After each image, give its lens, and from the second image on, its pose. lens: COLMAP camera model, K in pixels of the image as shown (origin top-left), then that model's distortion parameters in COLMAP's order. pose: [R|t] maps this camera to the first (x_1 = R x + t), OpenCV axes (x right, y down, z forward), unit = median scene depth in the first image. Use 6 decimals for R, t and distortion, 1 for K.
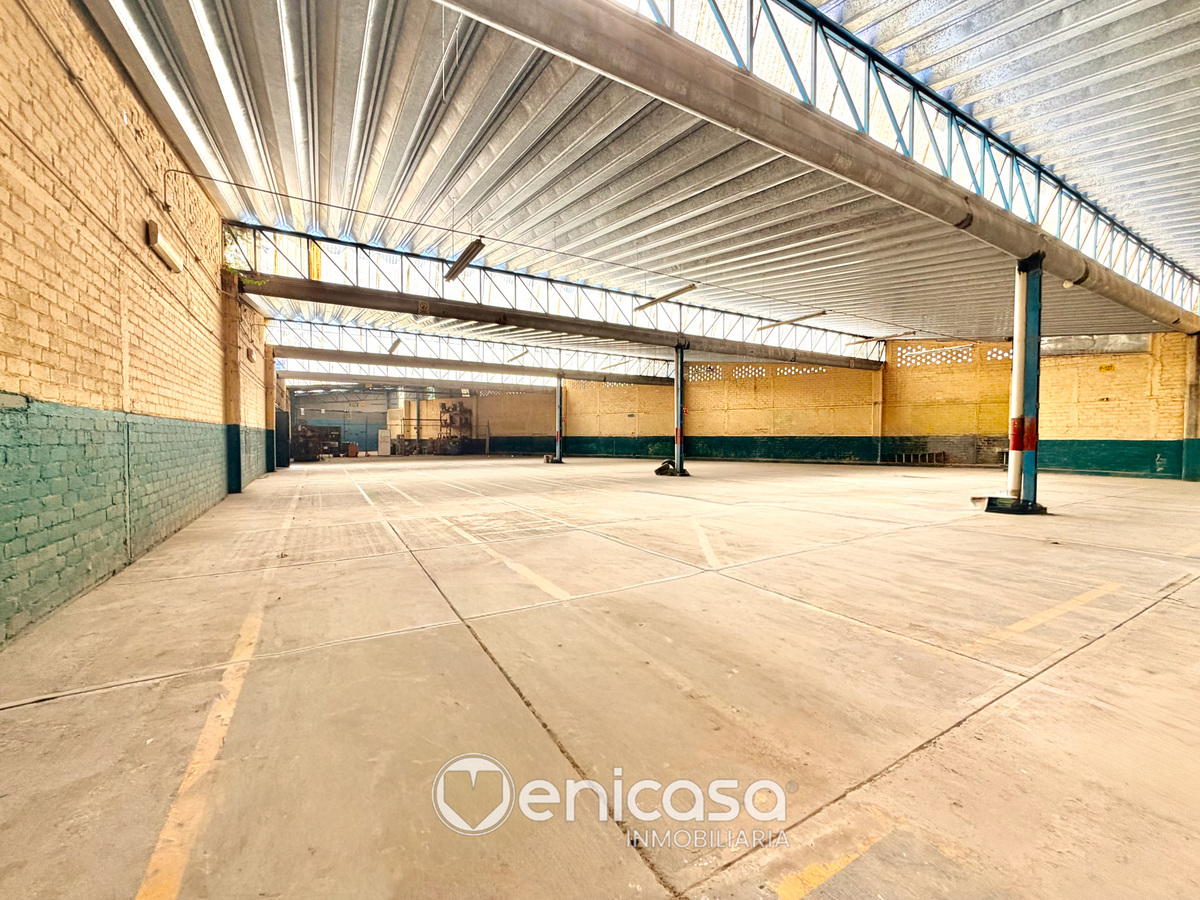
lens RADIAL K [[485.2, 0, 600.3], [0, 485.2, 449.9], [0, 0, 1]] dist [0.001990, 0.000058]
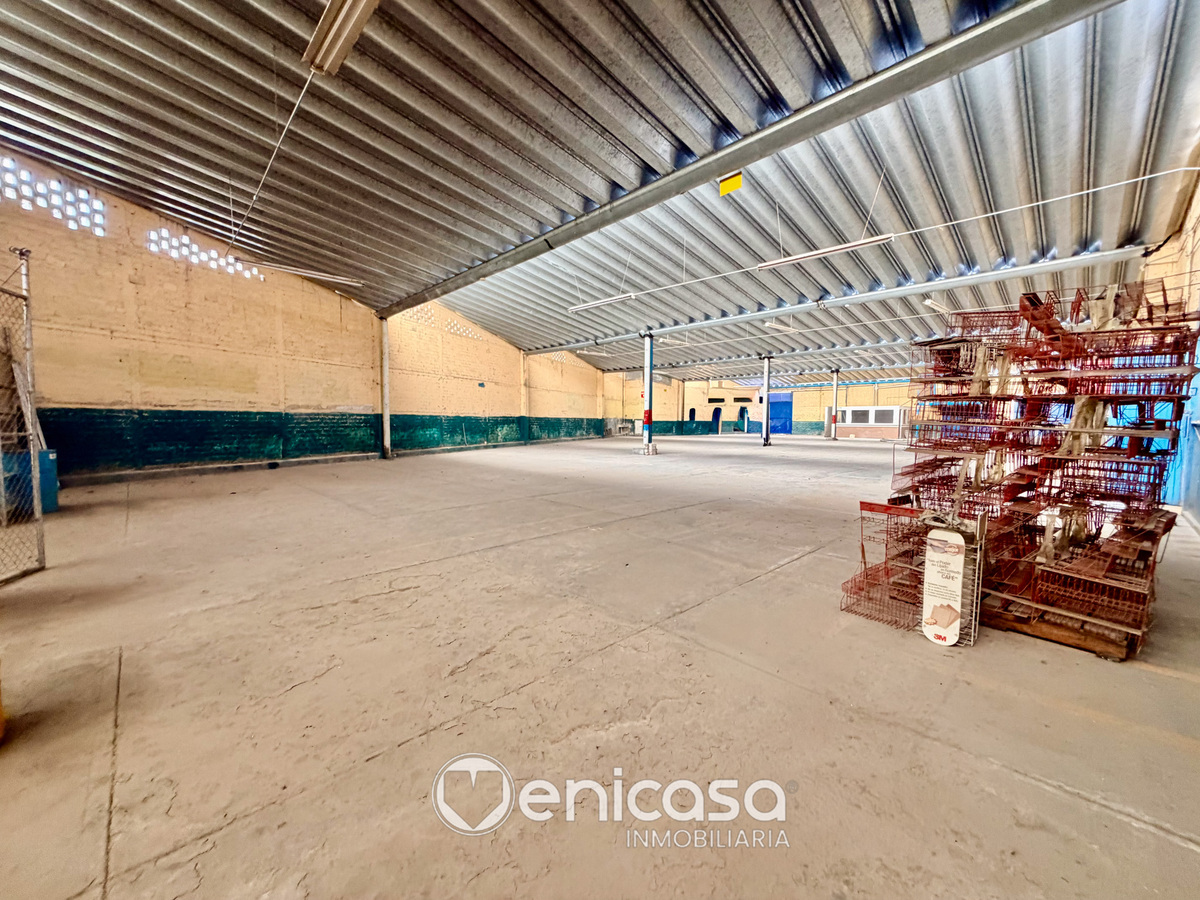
lens RADIAL K [[481.0, 0, 600.3], [0, 481.0, 449.2], [0, 0, 1]] dist [0.002605, 0.000270]
pose [[-0.235373, -0.050941, 0.970569, -0.852681], [0.032775, 0.997641, 0.060310, -0.025381], [-0.971352, 0.046006, -0.233149, 1.394350]]
